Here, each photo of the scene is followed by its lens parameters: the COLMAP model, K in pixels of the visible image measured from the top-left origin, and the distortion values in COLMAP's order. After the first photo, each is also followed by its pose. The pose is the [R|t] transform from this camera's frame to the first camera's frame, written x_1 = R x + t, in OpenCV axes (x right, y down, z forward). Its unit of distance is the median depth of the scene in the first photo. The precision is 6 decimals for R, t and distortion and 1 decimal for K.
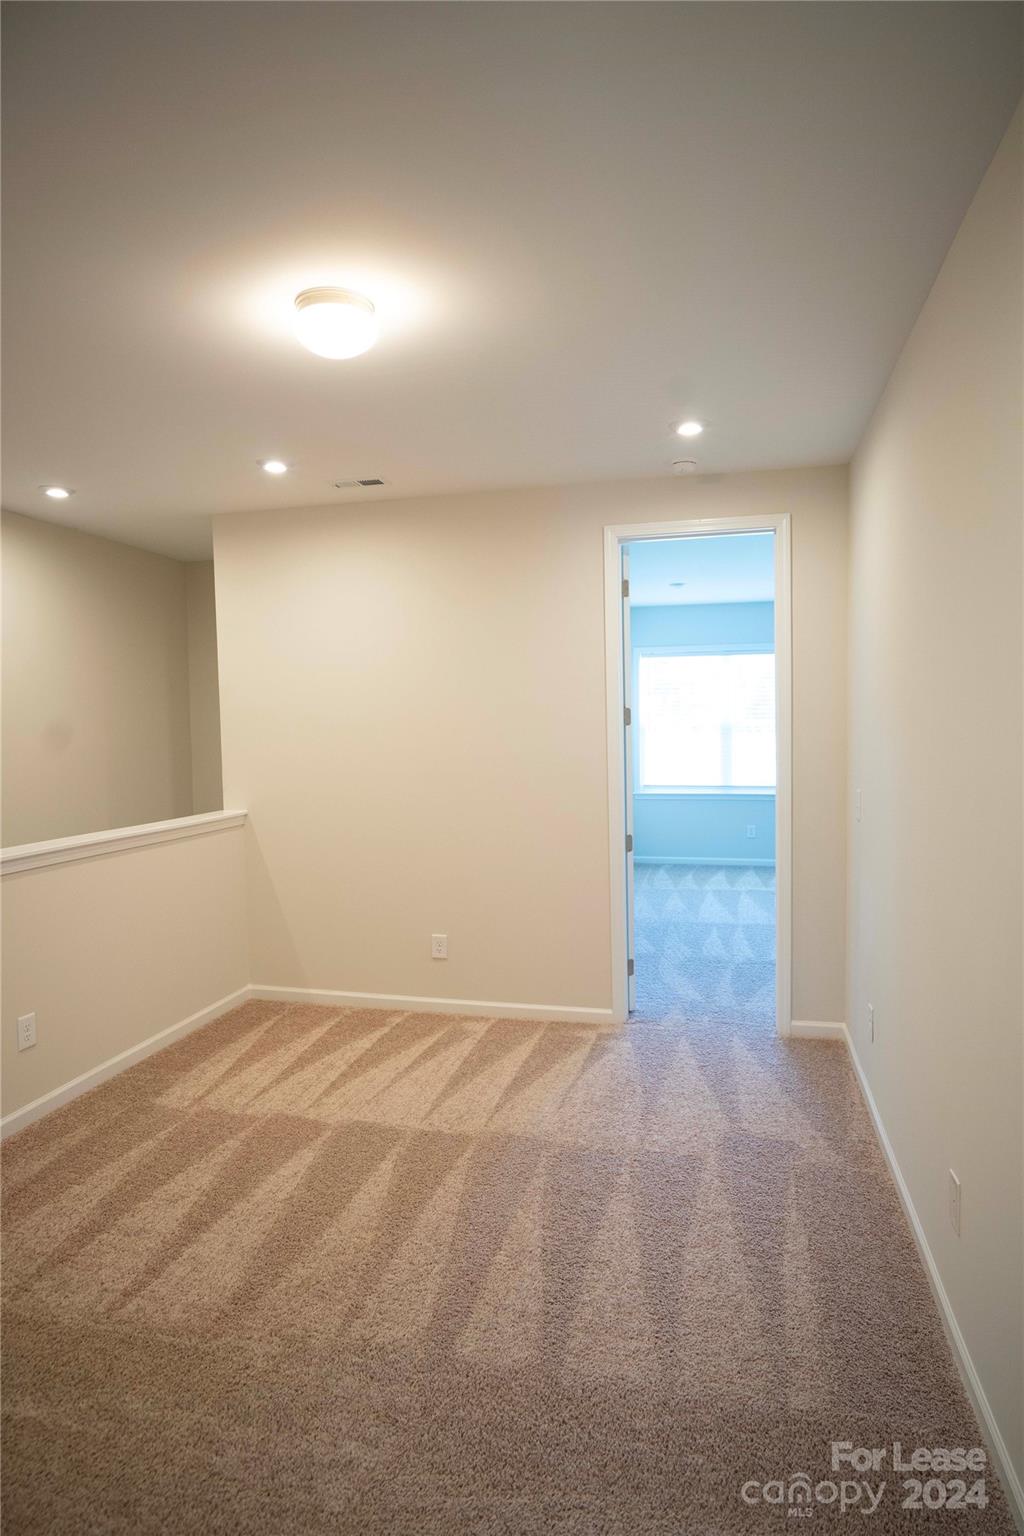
lens RADIAL K [[859.8, 0, 515.6], [0, 859.8, 763.6], [0, 0, 1]] dist [-0.037900, 0.036362]
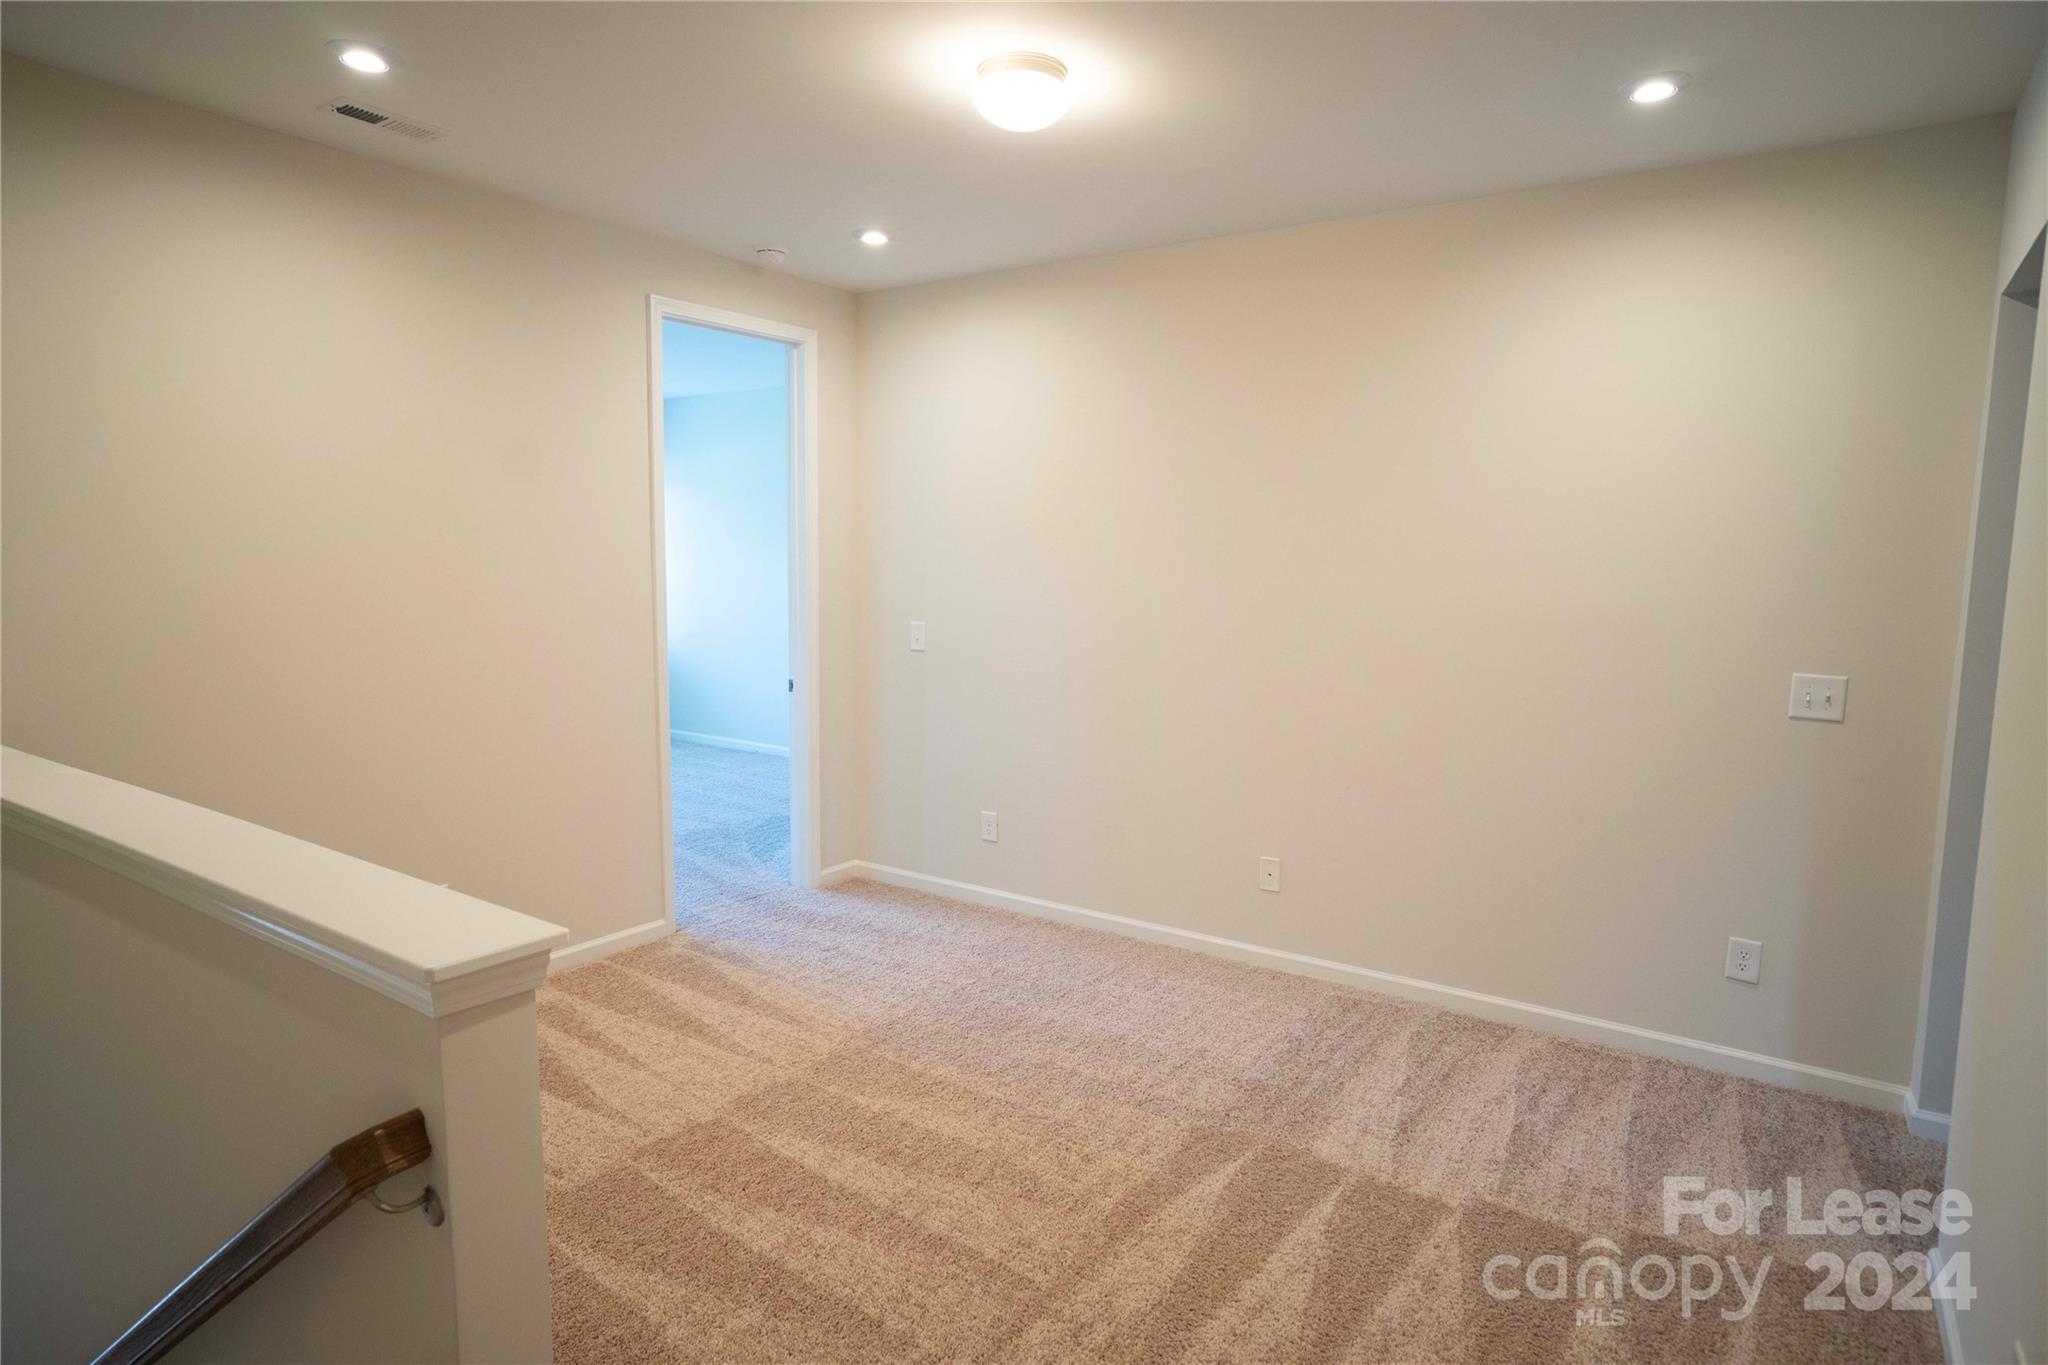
lens RADIAL K [[1146.4, 0, 1024.0], [0, 1146.4, 682.5], [0, 0, 1]] dist [-0.037900, 0.036362]
pose [[0.353409, -0.085402, 0.931563, -0.801746], [0.027929, 0.996343, 0.080745, -0.007148], [-0.935052, -0.002519, 0.354502, 0.344705]]
